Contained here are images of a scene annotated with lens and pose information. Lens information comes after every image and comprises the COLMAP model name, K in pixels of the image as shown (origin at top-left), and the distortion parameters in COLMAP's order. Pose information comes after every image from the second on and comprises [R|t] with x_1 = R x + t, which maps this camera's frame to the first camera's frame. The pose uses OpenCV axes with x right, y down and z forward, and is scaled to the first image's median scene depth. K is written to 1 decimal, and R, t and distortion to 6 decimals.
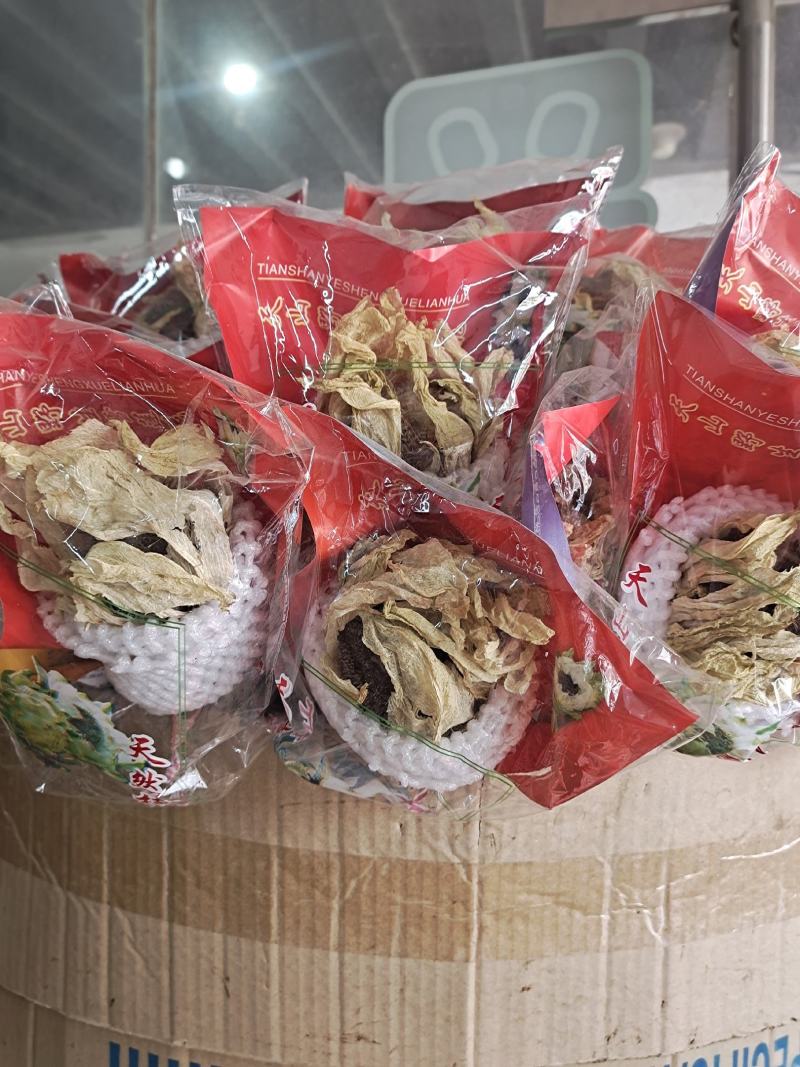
lens RADIAL K [[827.8, 0, 400.3], [0, 827.8, 533.7], [0, 0, 1]] dist [0.004378, -0.017304]
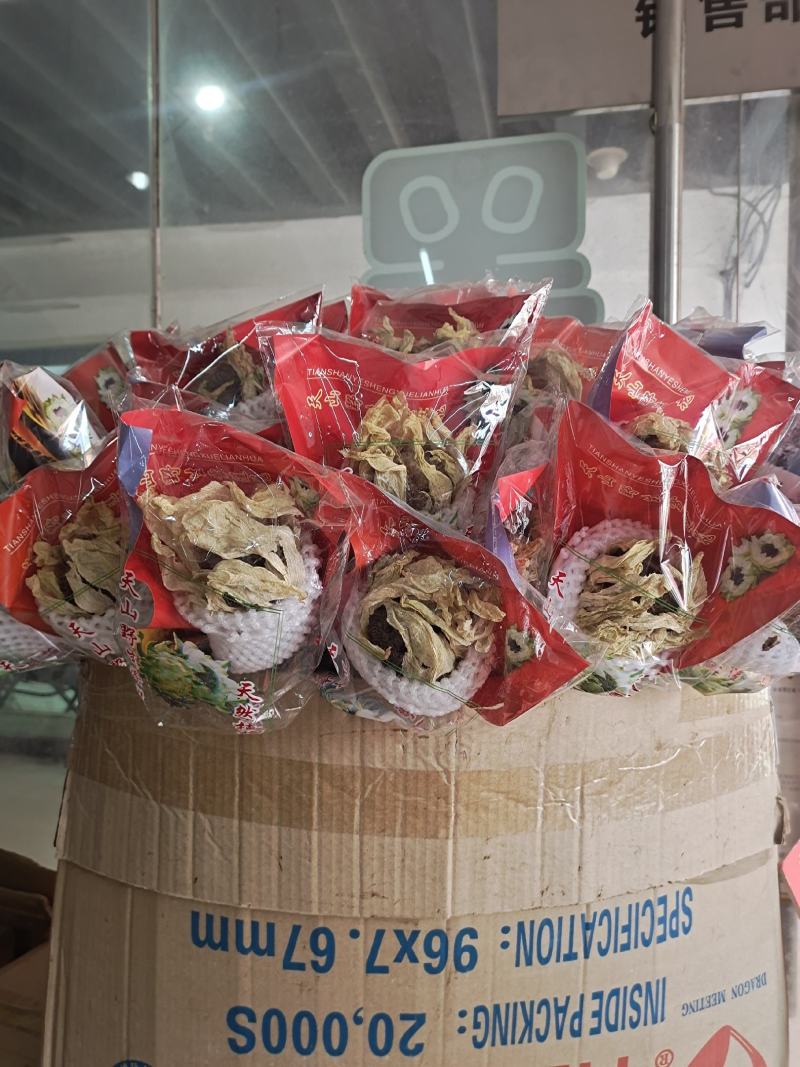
lens RADIAL K [[827.8, 0, 398.9], [0, 827.8, 532.3], [0, 0, 1]] dist [0.004378, -0.017304]
pose [[0.998456, -0.001724, 0.055526, -0.095054], [0.001219, 0.999957, 0.009140, -0.048110], [-0.055539, -0.009058, 0.998415, -0.512574]]
